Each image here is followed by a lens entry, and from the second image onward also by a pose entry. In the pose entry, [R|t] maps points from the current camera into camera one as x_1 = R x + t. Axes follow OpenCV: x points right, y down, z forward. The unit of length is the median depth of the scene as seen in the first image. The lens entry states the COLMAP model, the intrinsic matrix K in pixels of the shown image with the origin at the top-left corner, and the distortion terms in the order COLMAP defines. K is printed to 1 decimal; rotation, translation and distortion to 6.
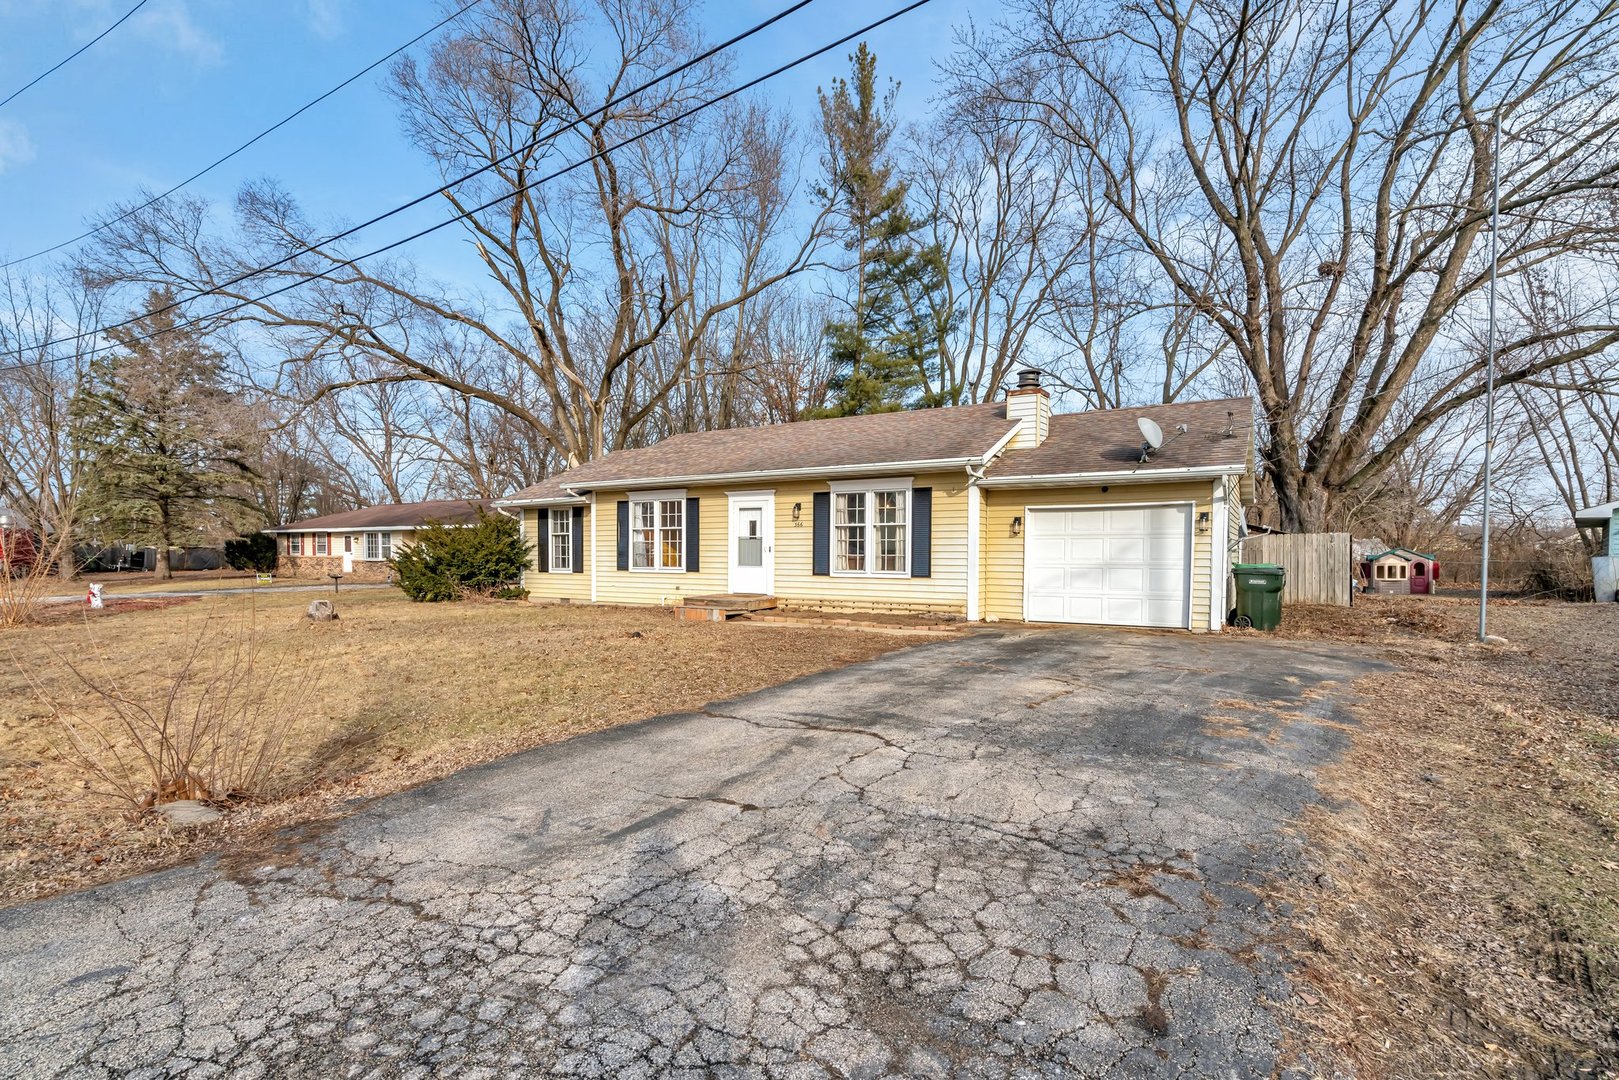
lens RADIAL K [[749.3, 0, 825.9], [0, 749.3, 577.1], [0, 0, 1]] dist [0.001833, 0.002113]
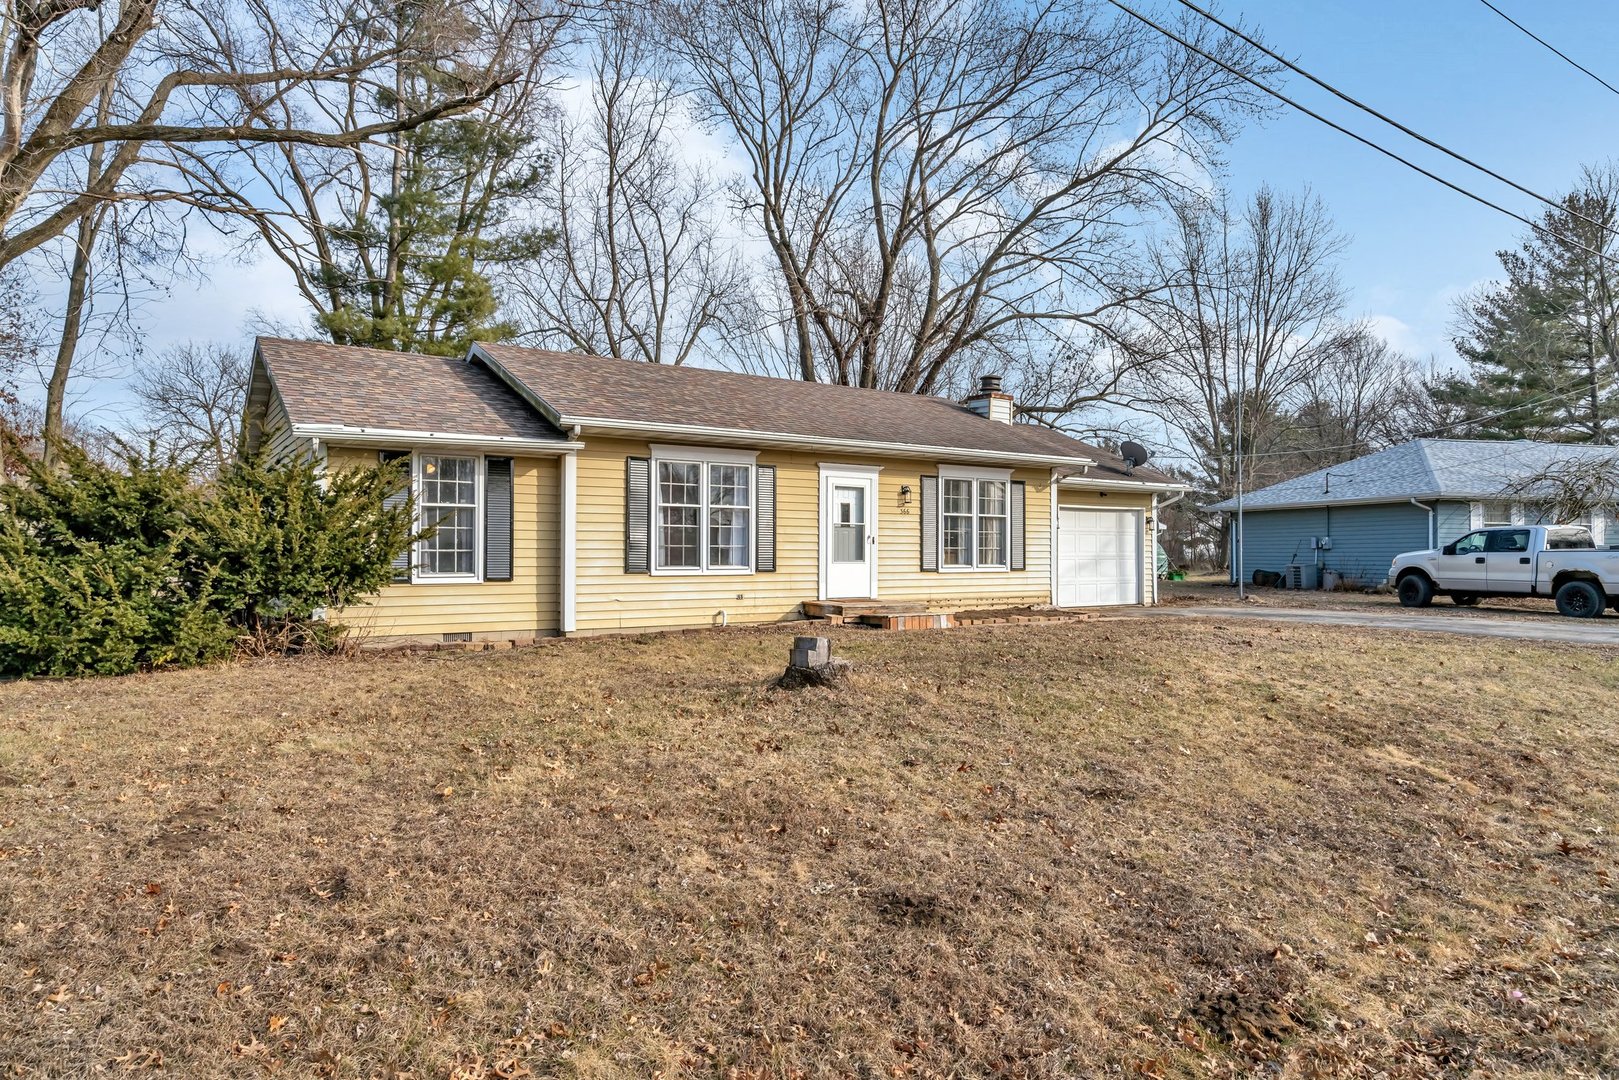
lens RADIAL K [[970.9, 0, 807.3], [0, 970.9, 534.1], [0, 0, 1]] dist [0.017728, 0.001474]
pose [[0.436586, 0.010926, 0.899596, -1.078111], [0.021406, 0.999517, -0.022528, -0.023110], [-0.899408, 0.029092, 0.436141, 0.635219]]
